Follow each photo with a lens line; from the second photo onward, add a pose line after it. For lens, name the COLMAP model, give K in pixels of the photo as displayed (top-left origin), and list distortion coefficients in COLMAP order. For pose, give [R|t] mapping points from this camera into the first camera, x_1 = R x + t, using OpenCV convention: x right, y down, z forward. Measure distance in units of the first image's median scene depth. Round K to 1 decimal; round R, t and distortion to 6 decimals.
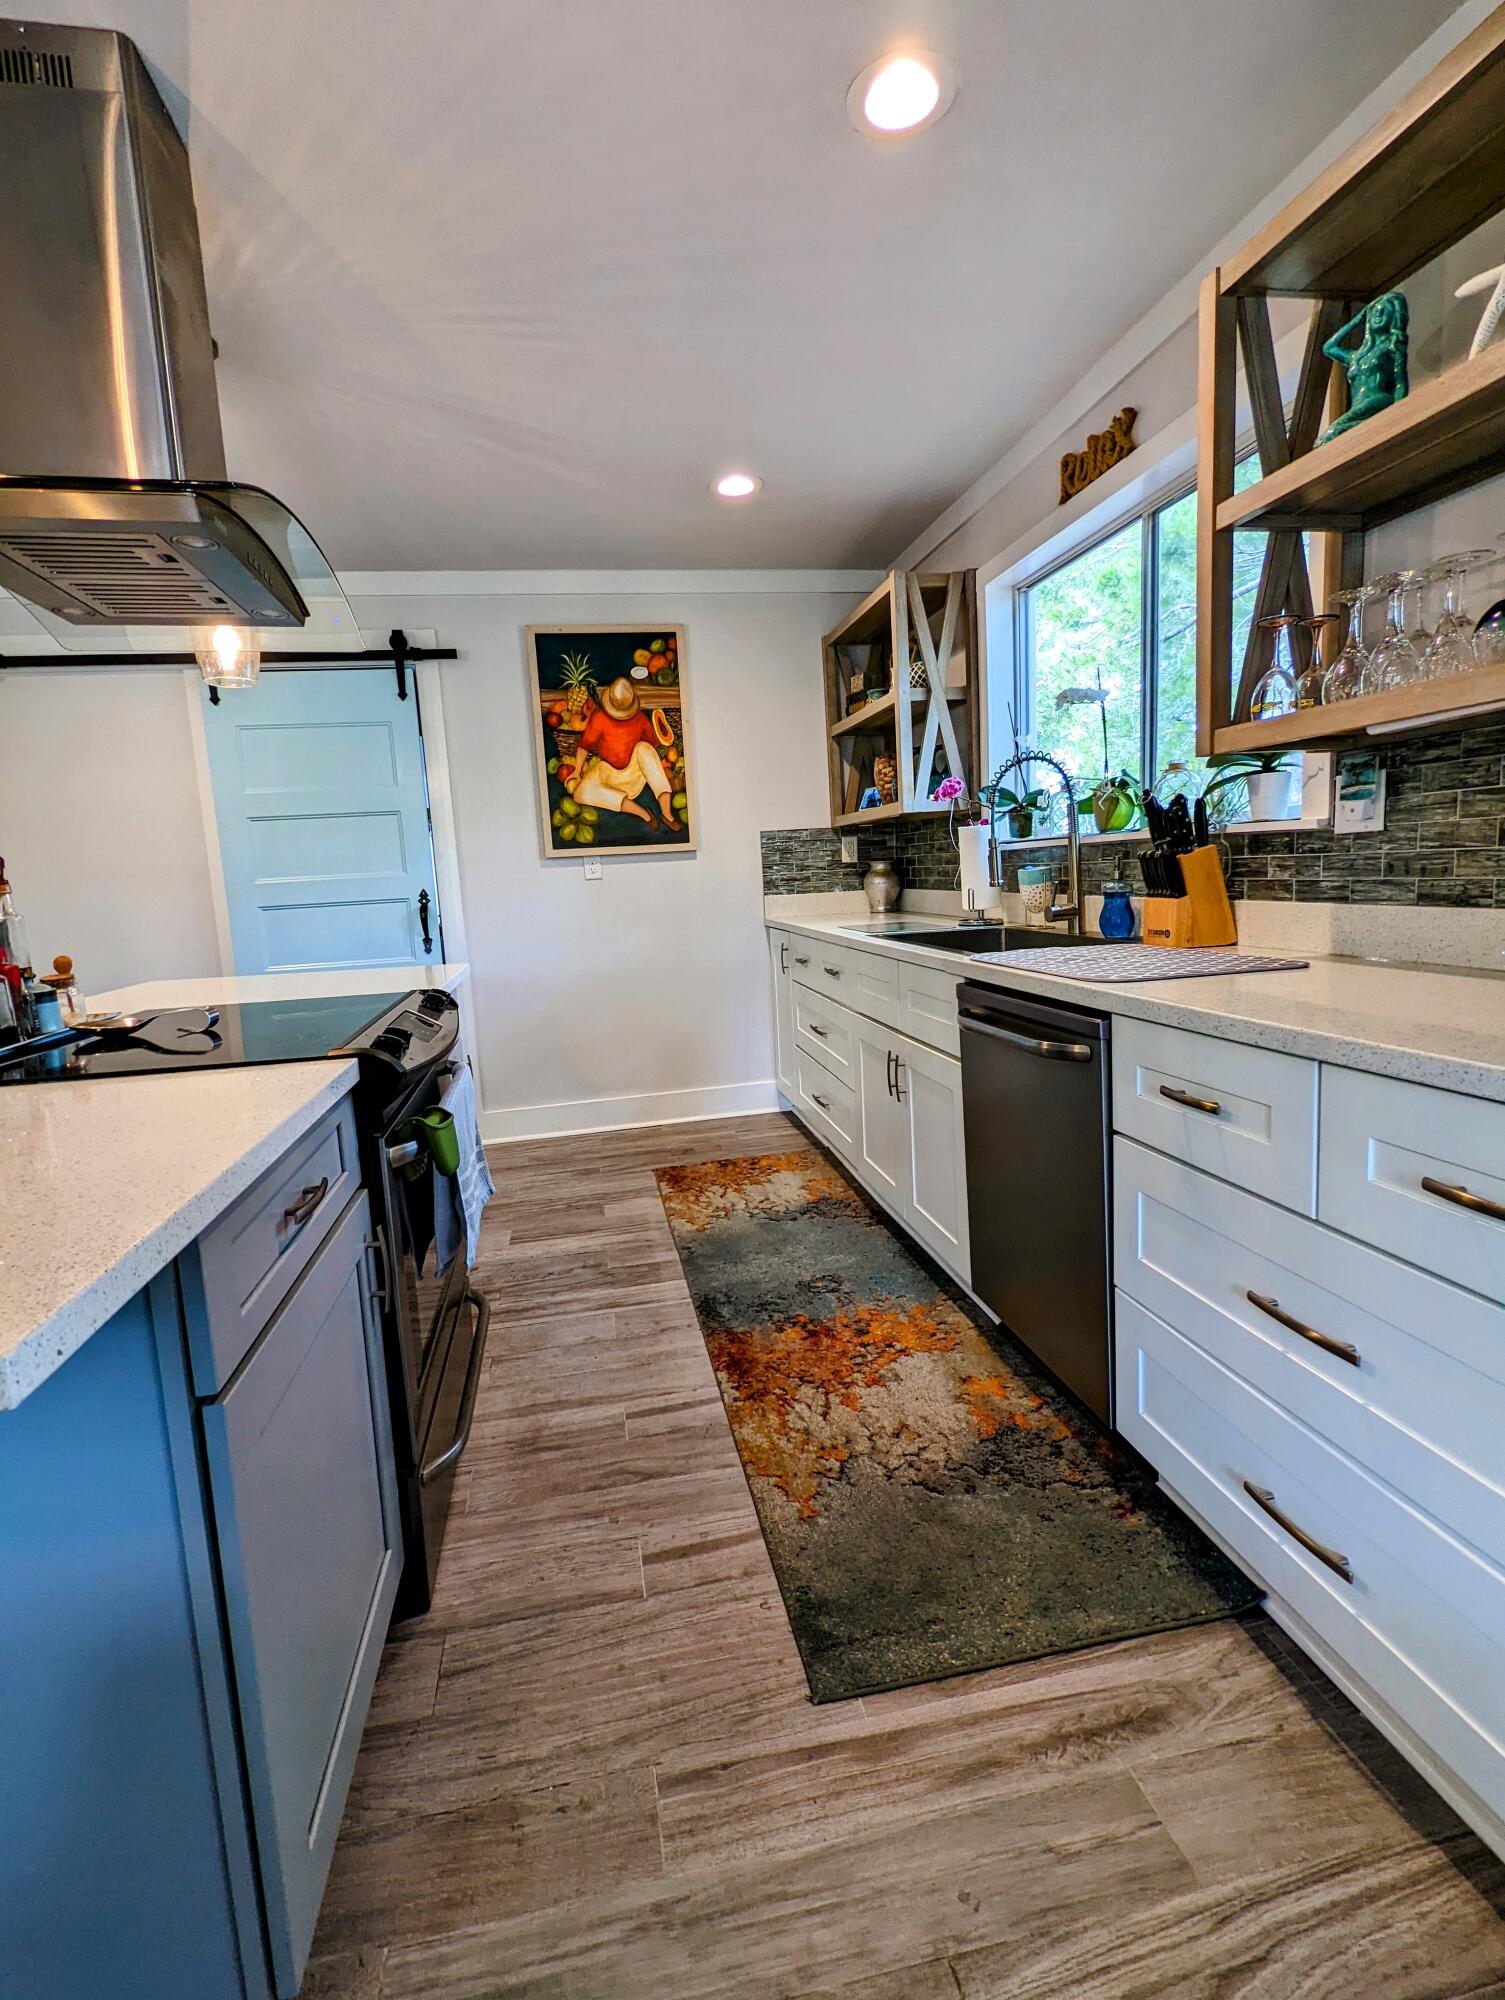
lens RADIAL K [[941.5, 0, 748.4], [0, 941.5, 998.6], [0, 0, 1]] dist [-0.001466, -0.001389]
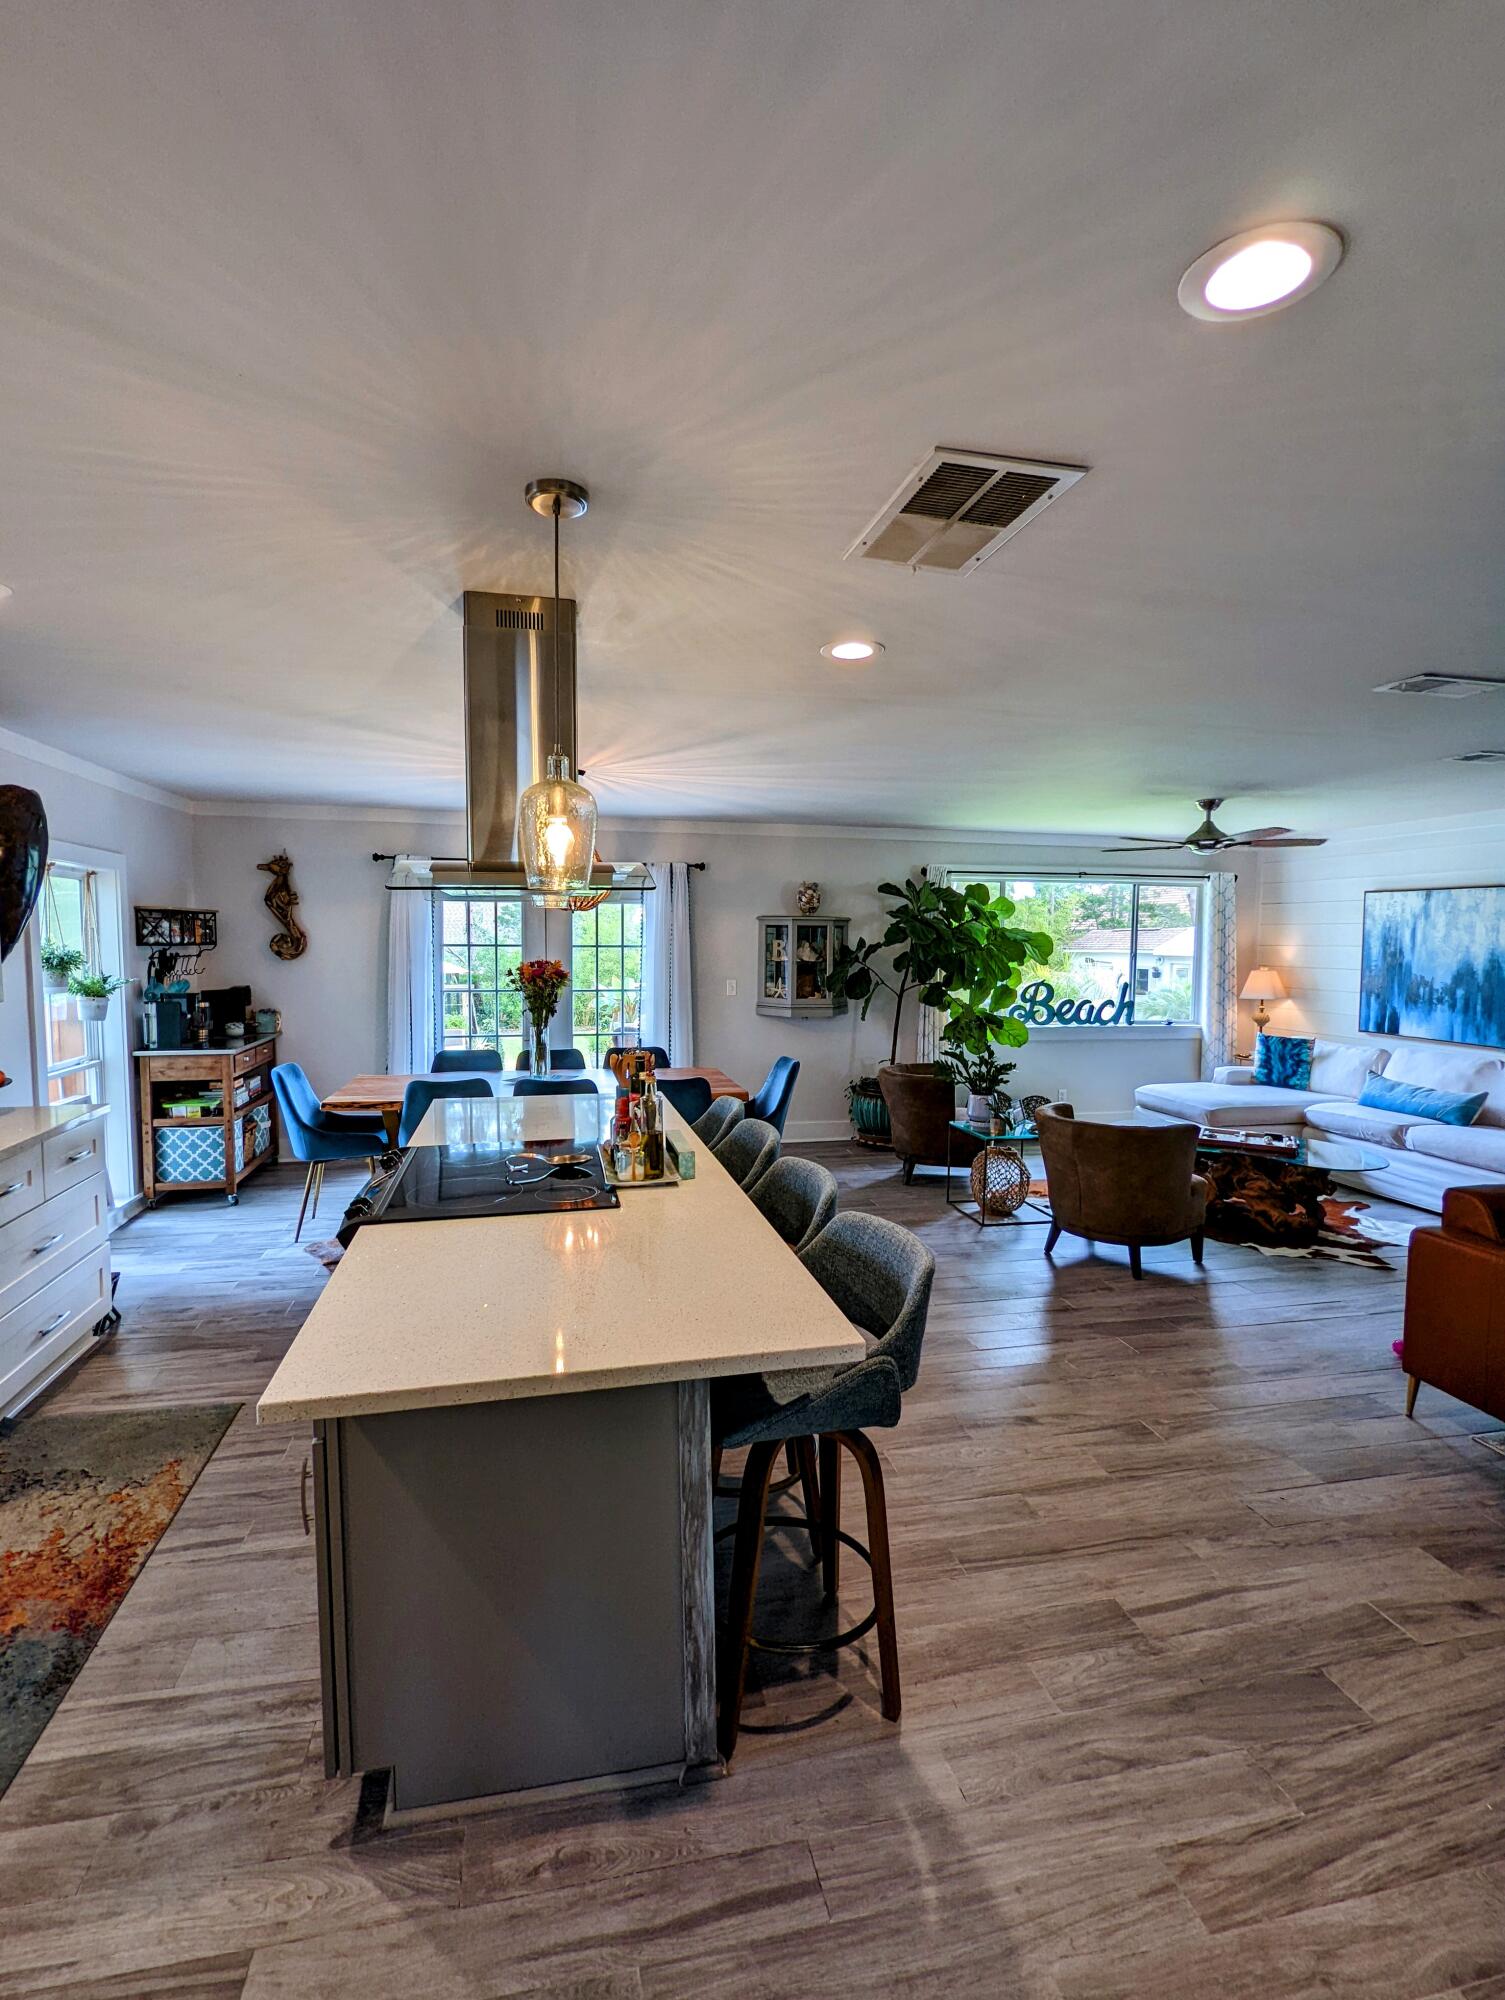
lens RADIAL K [[955.4, 0, 744.2], [0, 955.4, 1000.1], [0, 0, 1]] dist [0.001787, -0.001450]
pose [[-0.998499, 0.048393, -0.025637, -0.641549], [0.042216, 0.978360, 0.202556, -0.379655], [0.034885, 0.201170, -0.978935, 1.725614]]
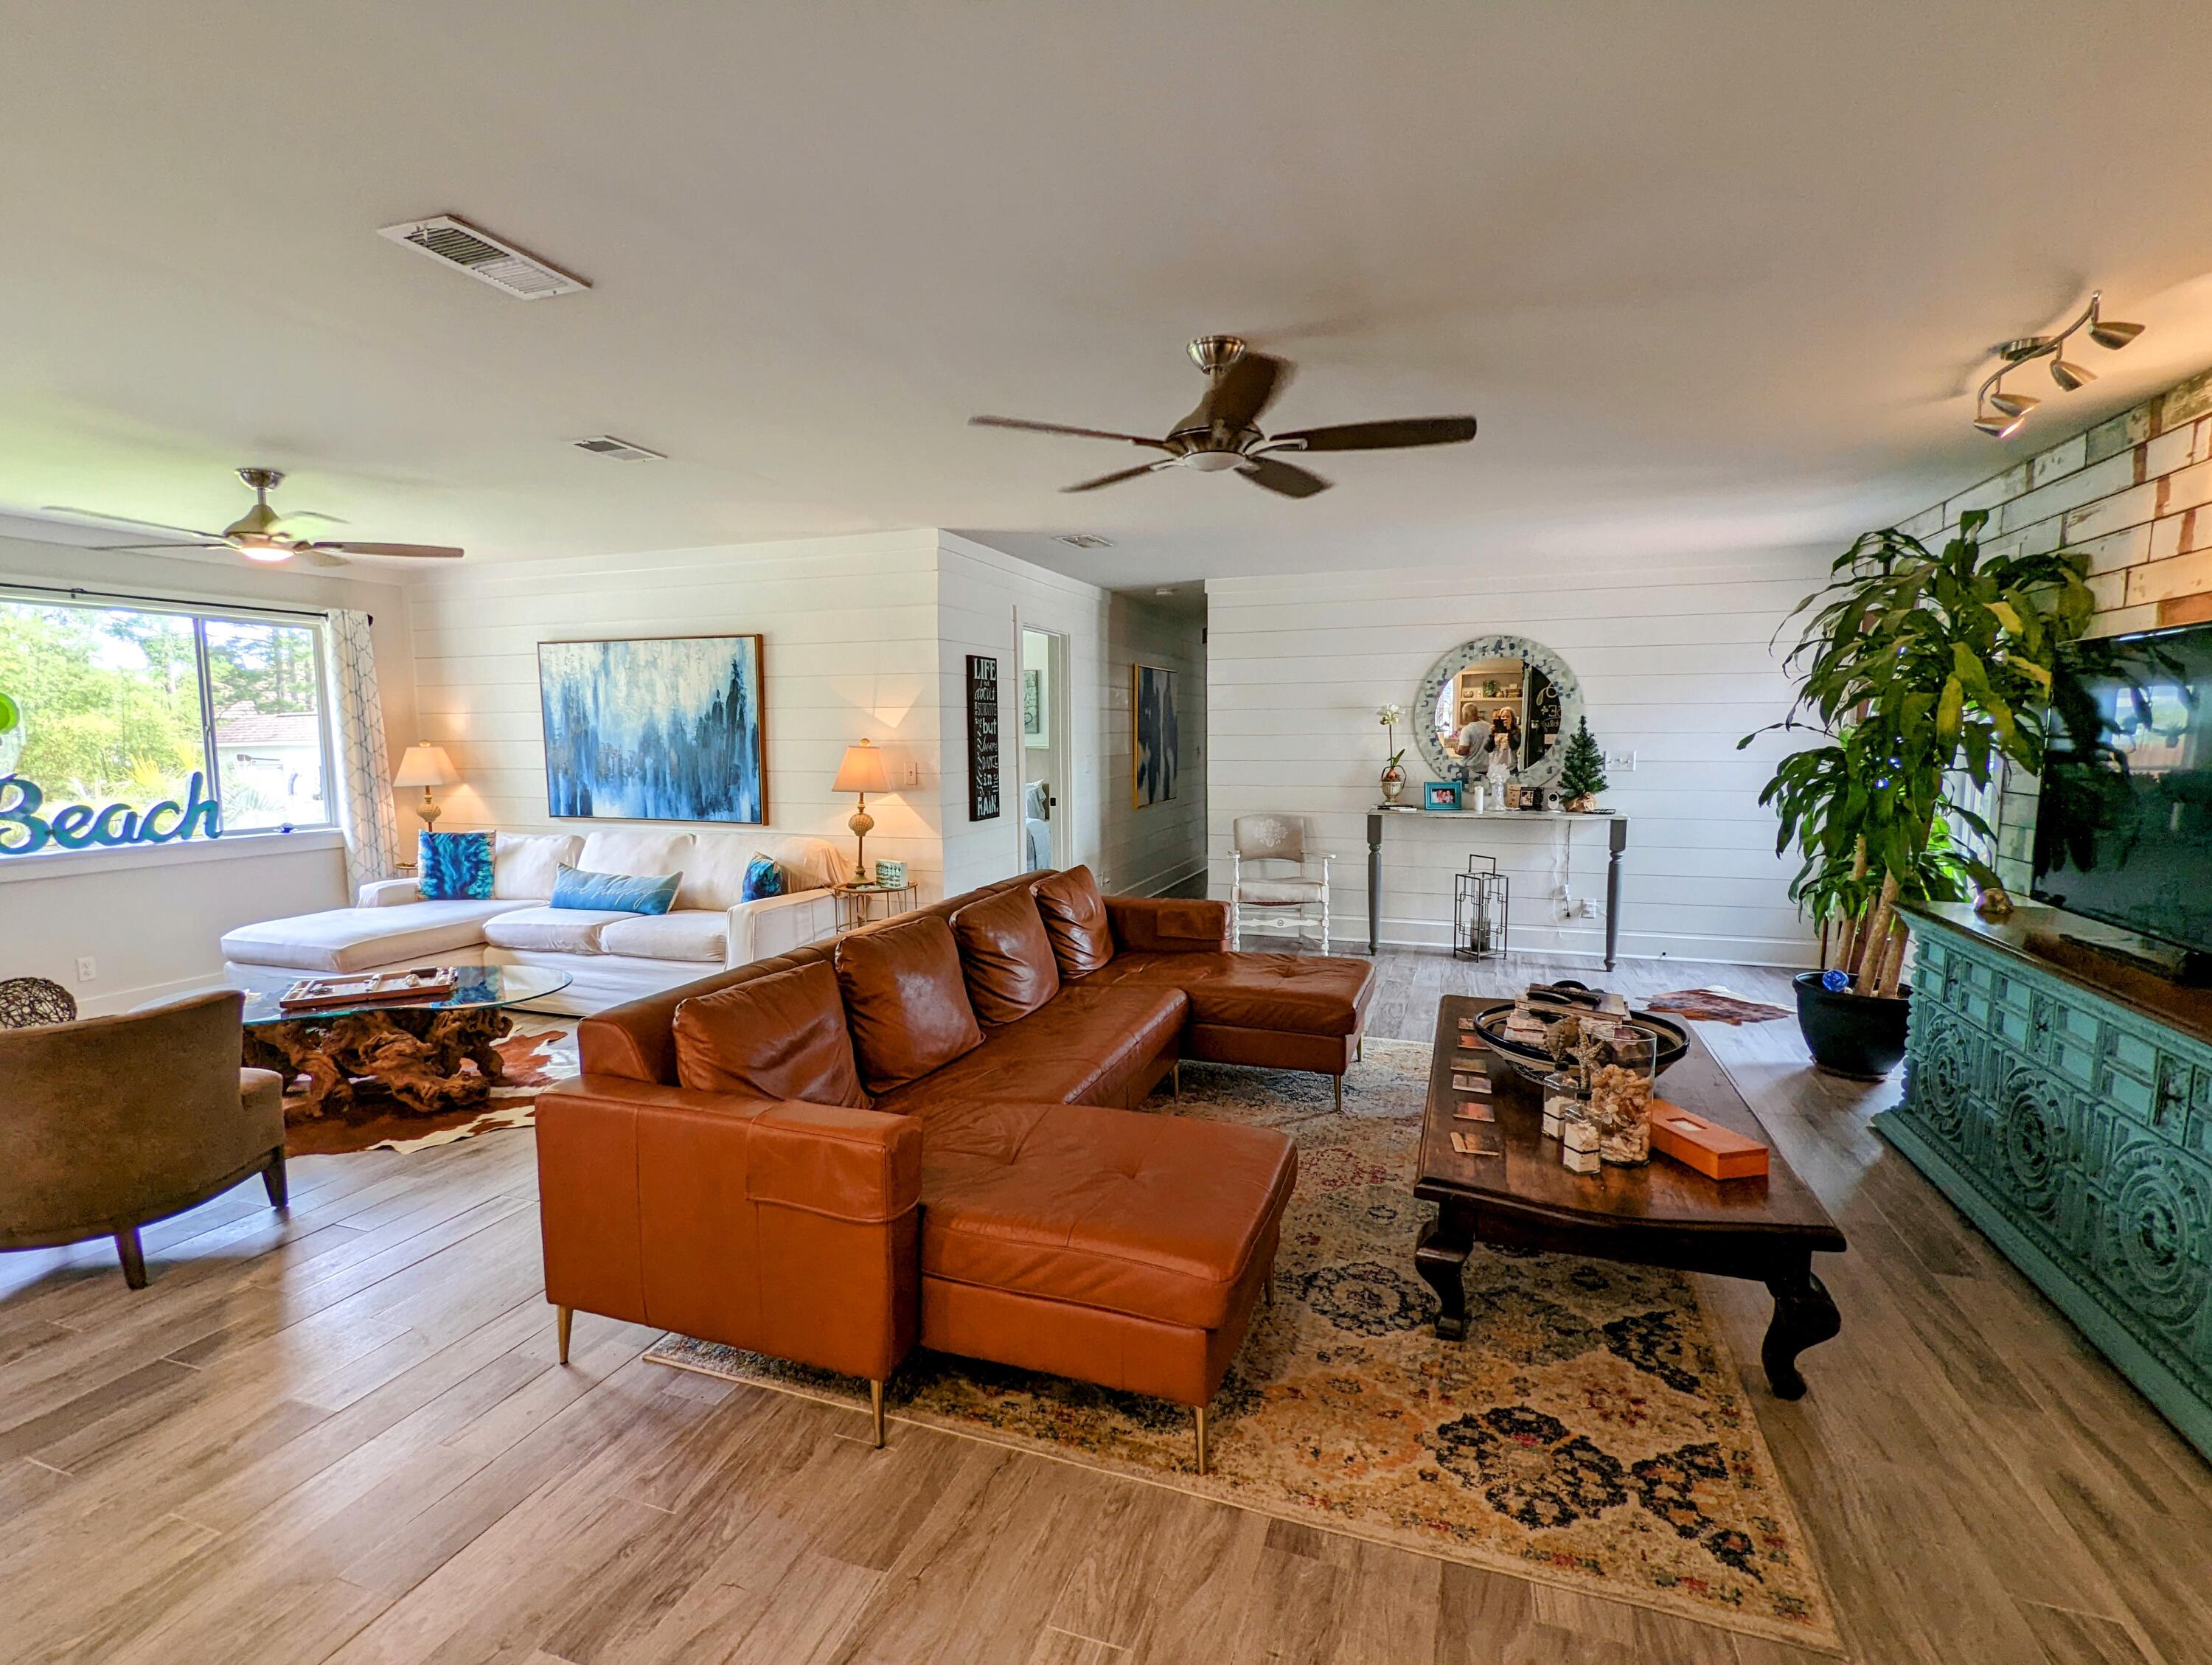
lens RADIAL K [[1056.7, 0, 1102.0], [0, 1056.7, 833.6], [0, 0, 1]] dist [0.001787, -0.001450]
pose [[-0.508828, 0.144668, -0.848626, -1.044283], [-0.079860, 0.973596, 0.213855, -0.248089], [0.857156, 0.176587, -0.483839, 1.408023]]
